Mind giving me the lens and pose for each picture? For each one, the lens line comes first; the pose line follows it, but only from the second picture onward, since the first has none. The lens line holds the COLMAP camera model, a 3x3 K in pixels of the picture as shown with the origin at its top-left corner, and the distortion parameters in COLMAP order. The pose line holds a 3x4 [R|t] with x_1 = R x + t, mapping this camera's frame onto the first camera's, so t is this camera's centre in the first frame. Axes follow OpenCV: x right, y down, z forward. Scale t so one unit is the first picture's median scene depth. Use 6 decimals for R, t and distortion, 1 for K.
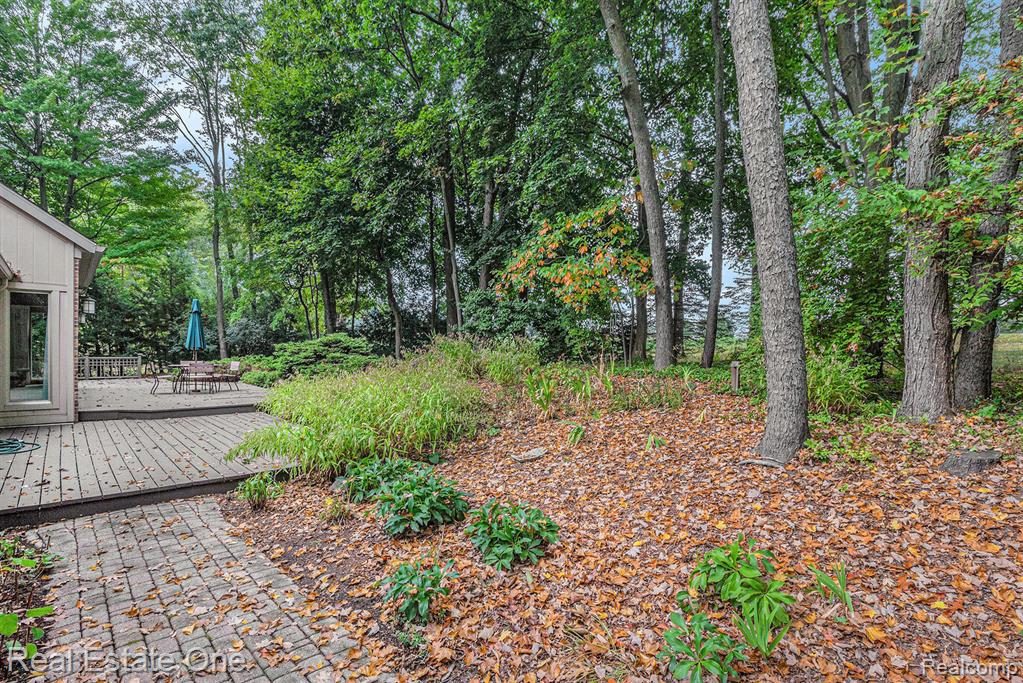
lens RADIAL K [[477.7, 0, 518.2], [0, 477.7, 351.3], [0, 0, 1]] dist [0.000206, -0.011929]
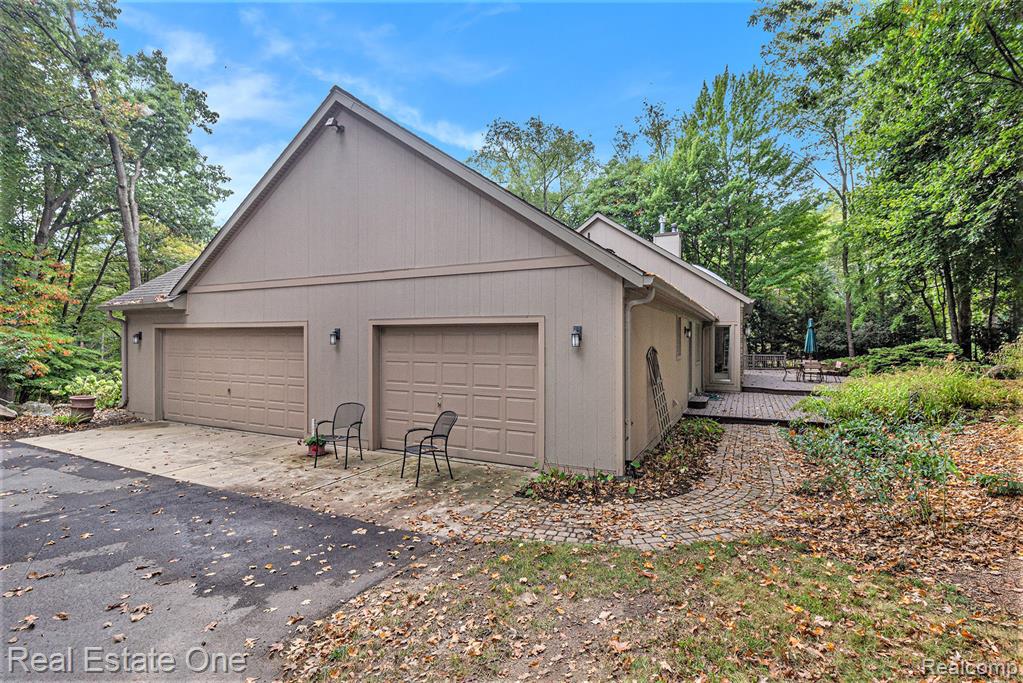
lens RADIAL K [[477.7, 0, 518.2], [0, 477.7, 351.3], [0, 0, 1]] dist [0.000206, -0.011929]
pose [[0.346112, 0.011828, -0.938119, 0.233349], [0.002695, 0.999904, 0.013602, -0.017939], [0.938189, -0.007236, 0.346047, -0.213176]]
